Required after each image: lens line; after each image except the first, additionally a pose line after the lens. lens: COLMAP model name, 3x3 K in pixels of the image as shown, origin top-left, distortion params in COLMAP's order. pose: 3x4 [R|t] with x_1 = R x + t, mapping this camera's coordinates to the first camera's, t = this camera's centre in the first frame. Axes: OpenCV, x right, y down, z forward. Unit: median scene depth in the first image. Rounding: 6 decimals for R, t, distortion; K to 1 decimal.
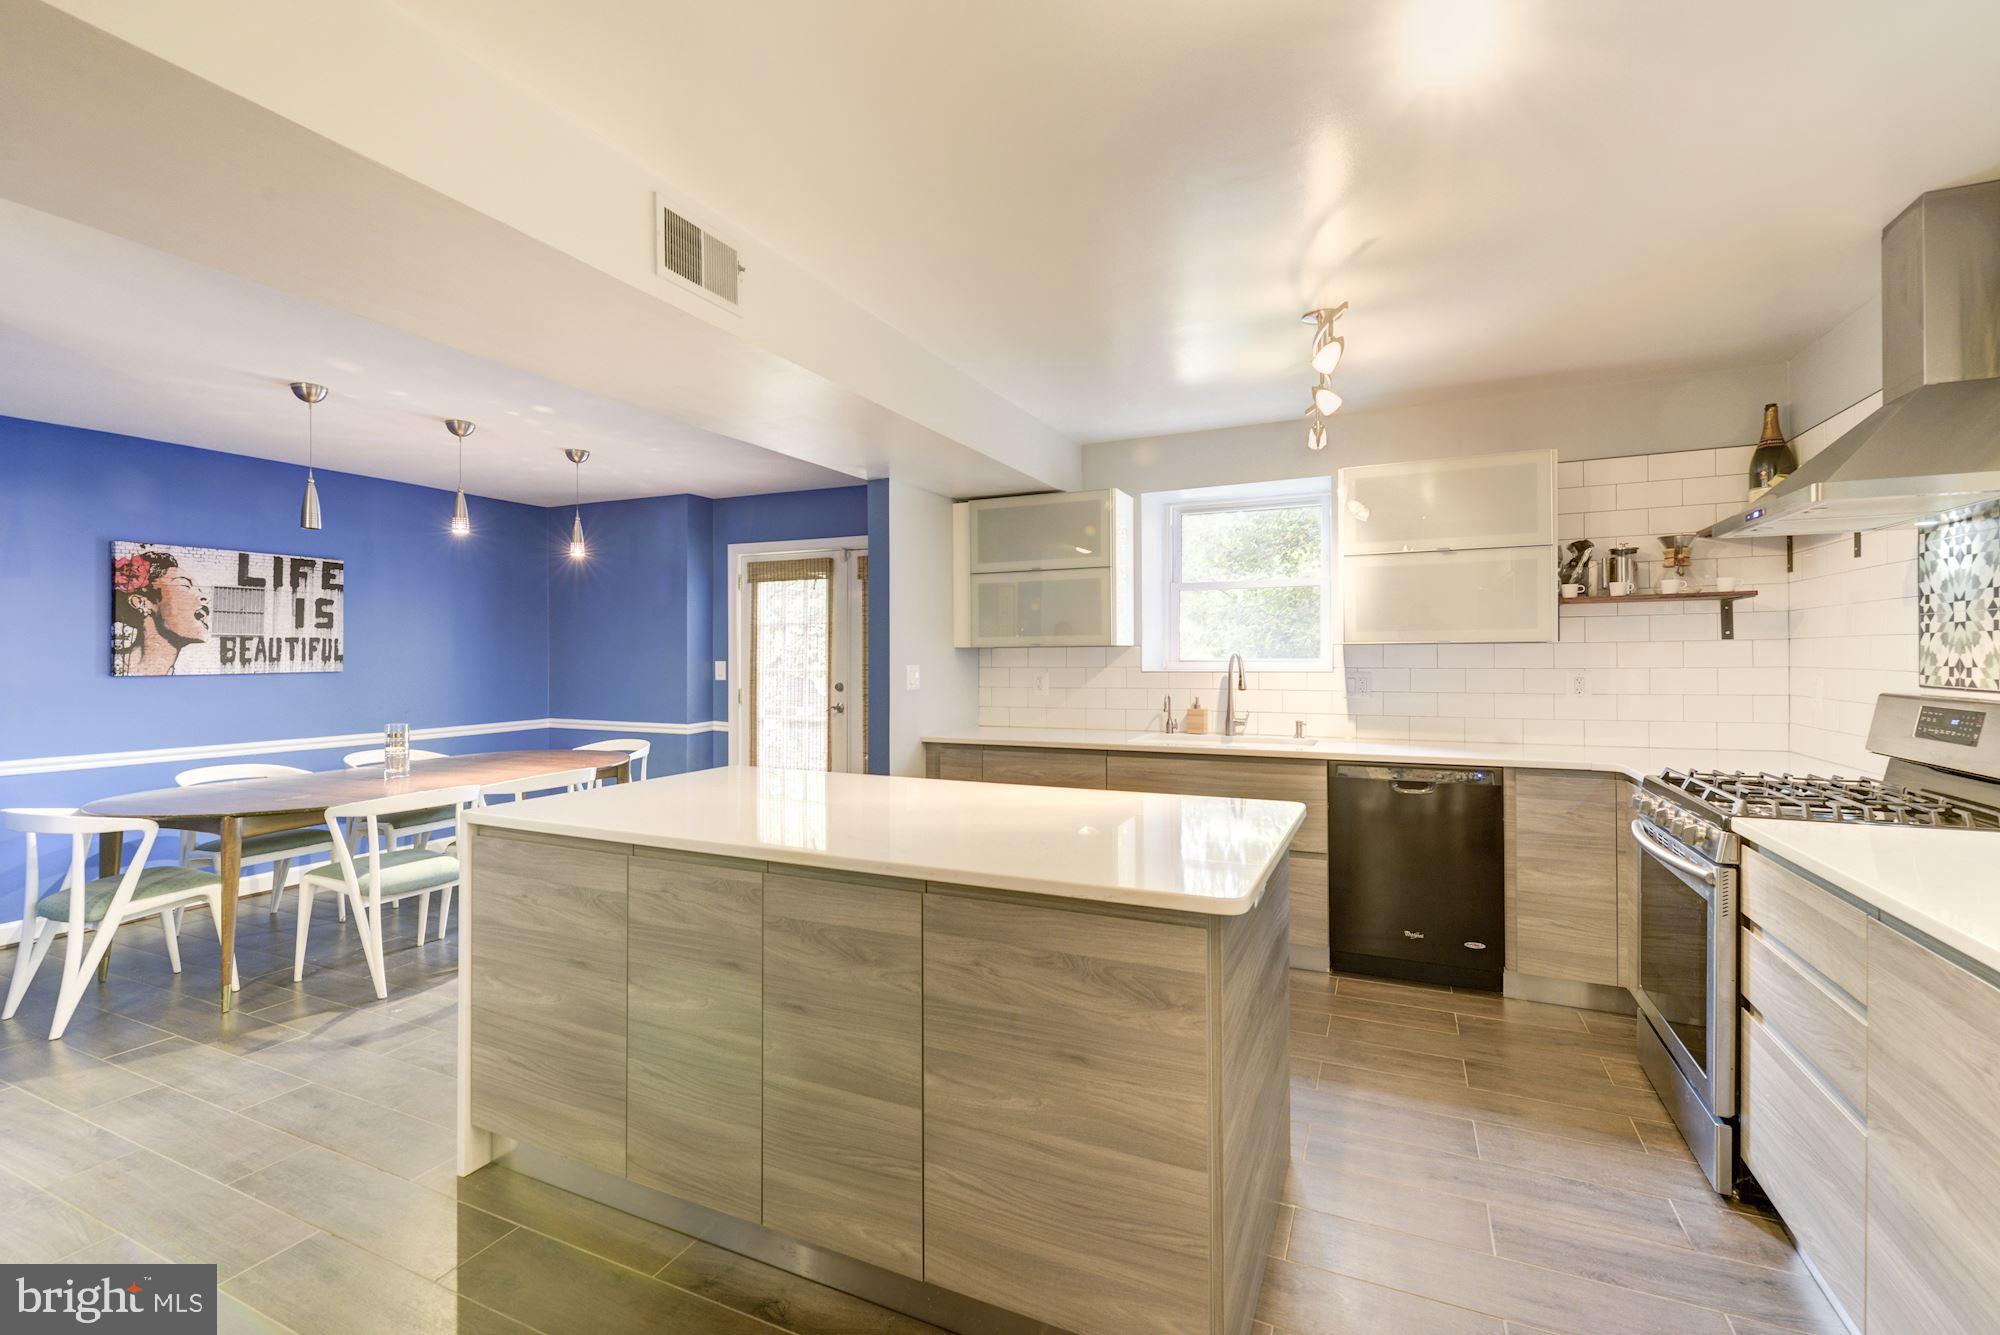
lens RADIAL K [[872.8, 0, 991.8], [0, 872.8, 654.2], [0, 0, 1]] dist [0.020047, -0.011579]
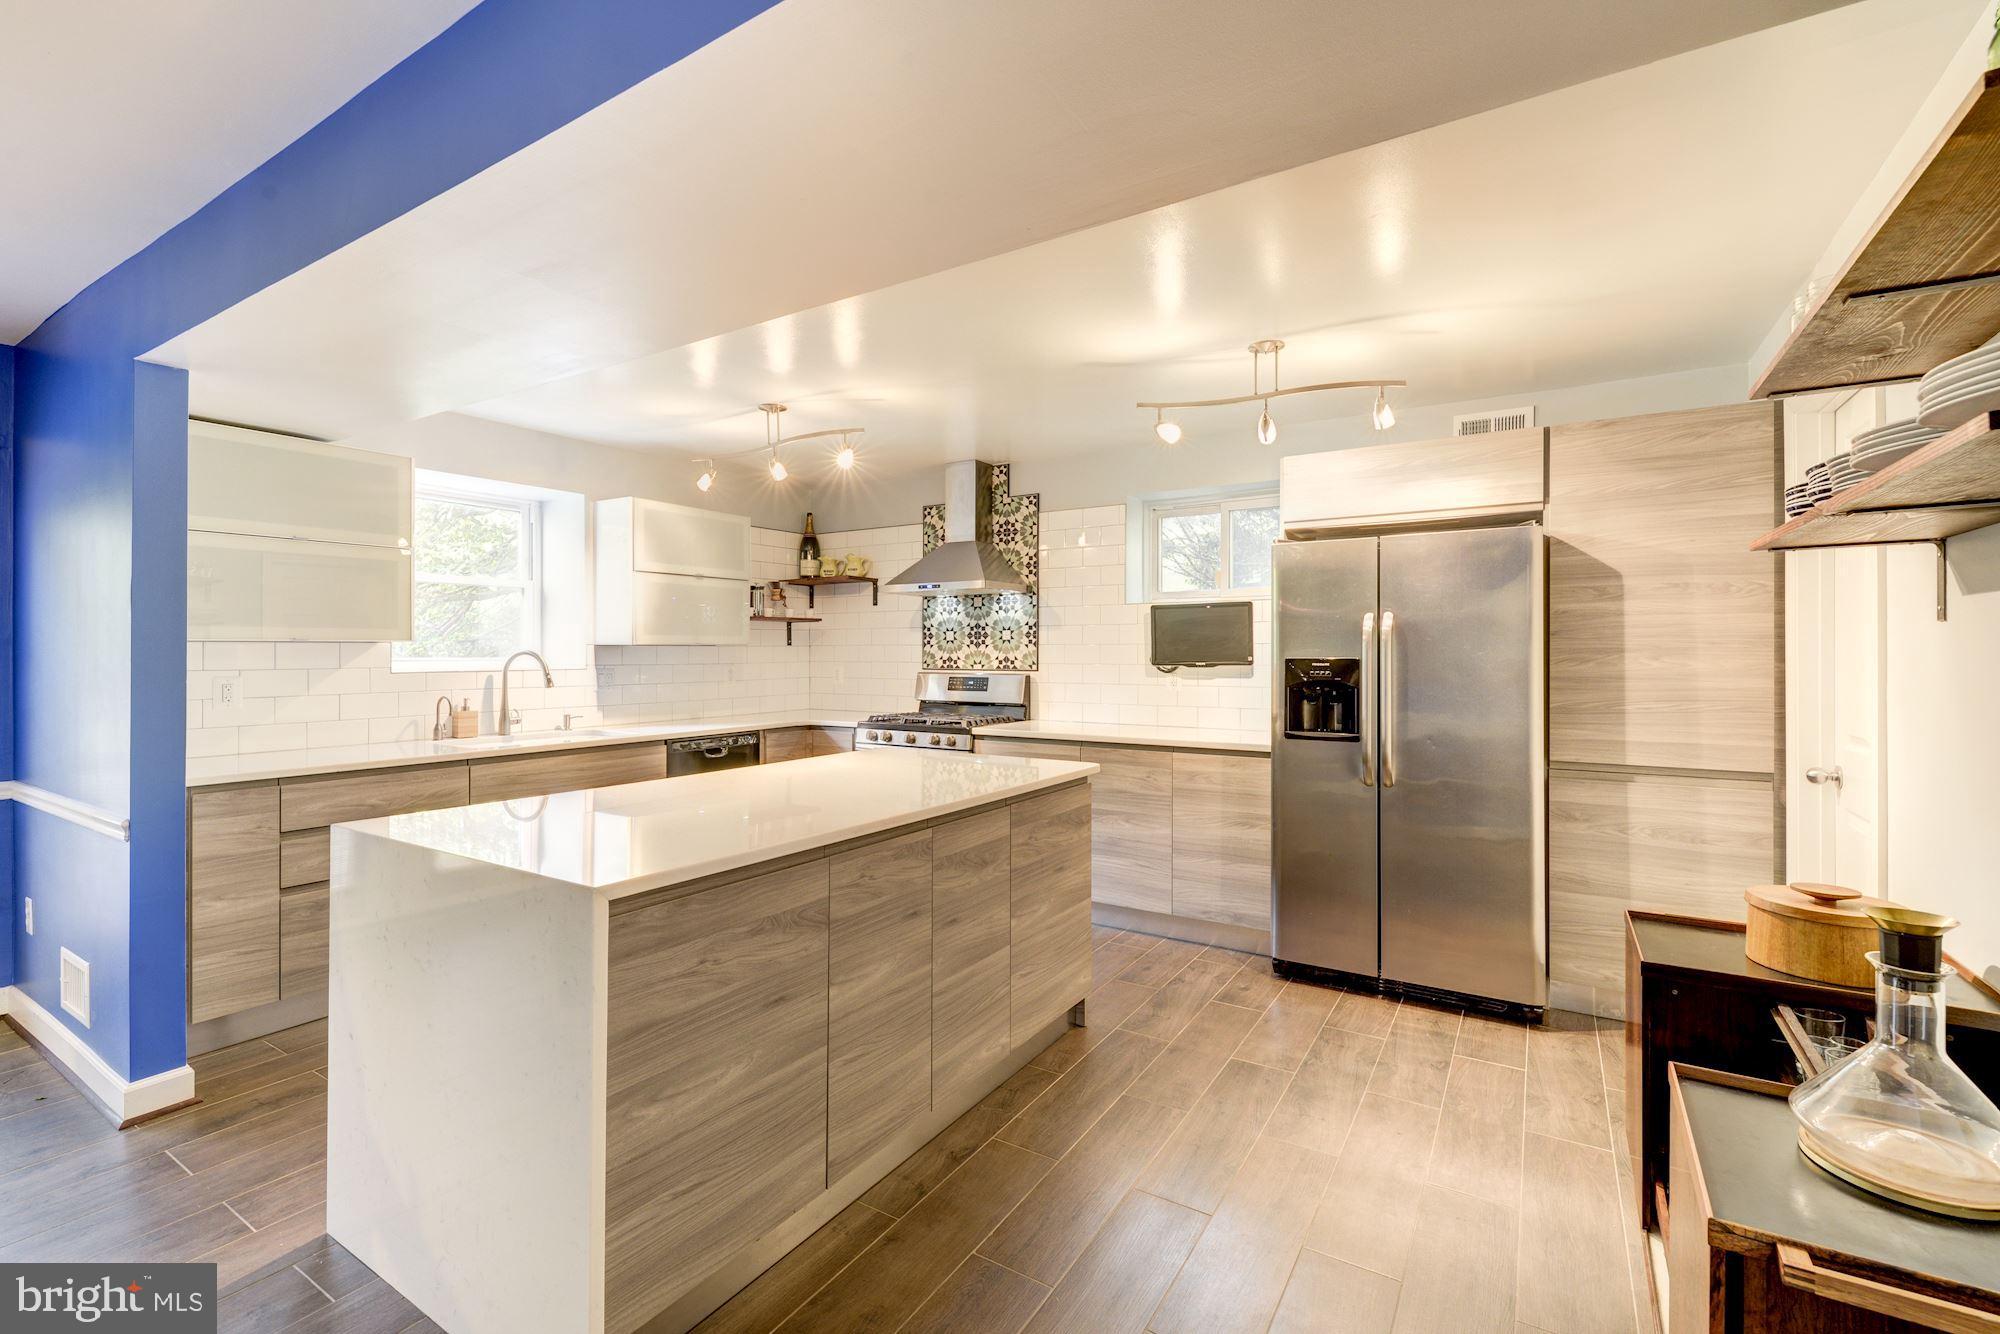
lens RADIAL K [[872.8, 0, 991.8], [0, 872.8, 653.7], [0, 0, 1]] dist [0.020047, -0.011579]
pose [[0.126434, 0.003652, 0.991968, -1.010981], [-0.002163, 0.999992, -0.003406, 0.005220], [-0.991973, -0.001715, 0.126441, 0.519519]]
